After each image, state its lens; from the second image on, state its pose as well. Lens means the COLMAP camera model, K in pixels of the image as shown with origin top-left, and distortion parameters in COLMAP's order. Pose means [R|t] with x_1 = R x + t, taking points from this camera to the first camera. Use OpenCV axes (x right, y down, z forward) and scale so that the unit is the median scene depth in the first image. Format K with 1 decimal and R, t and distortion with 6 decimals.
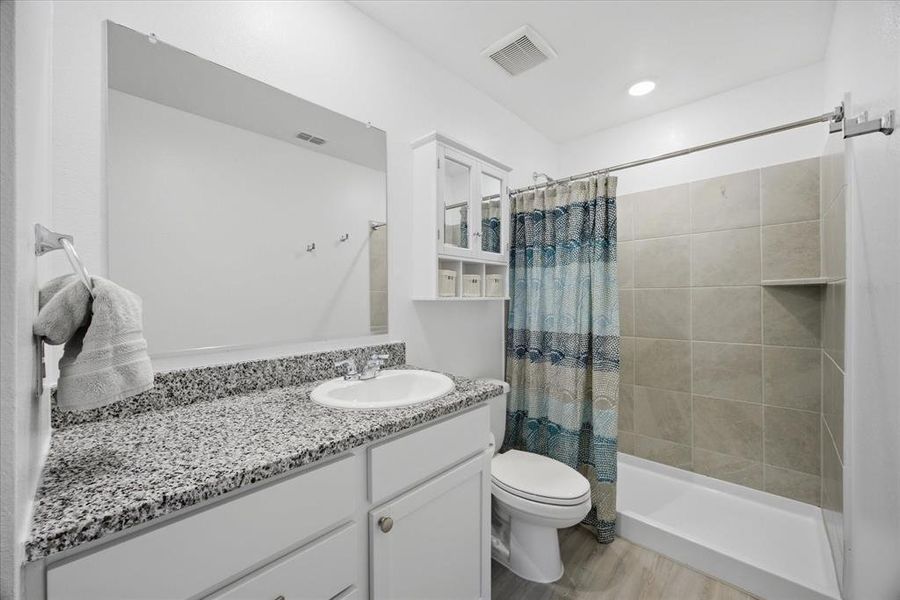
lens RADIAL K [[358.0, 0, 449.0], [0, 358.0, 302.8], [0, 0, 1]] dist [0.002971, 0.004207]
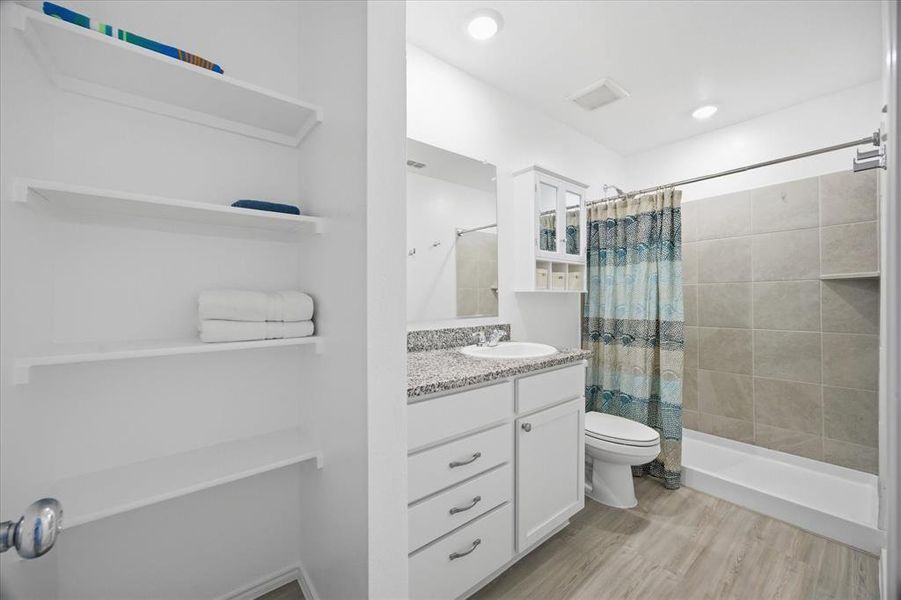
lens RADIAL K [[358.4, 0, 449.1], [0, 358.4, 301.1], [0, 0, 1]] dist [0.002971, 0.004207]
pose [[0.991052, 0.000883, -0.133476, -0.145690], [-0.001529, 0.999988, -0.004737, 0.029192], [0.133470, 0.004899, 0.991041, -0.302089]]
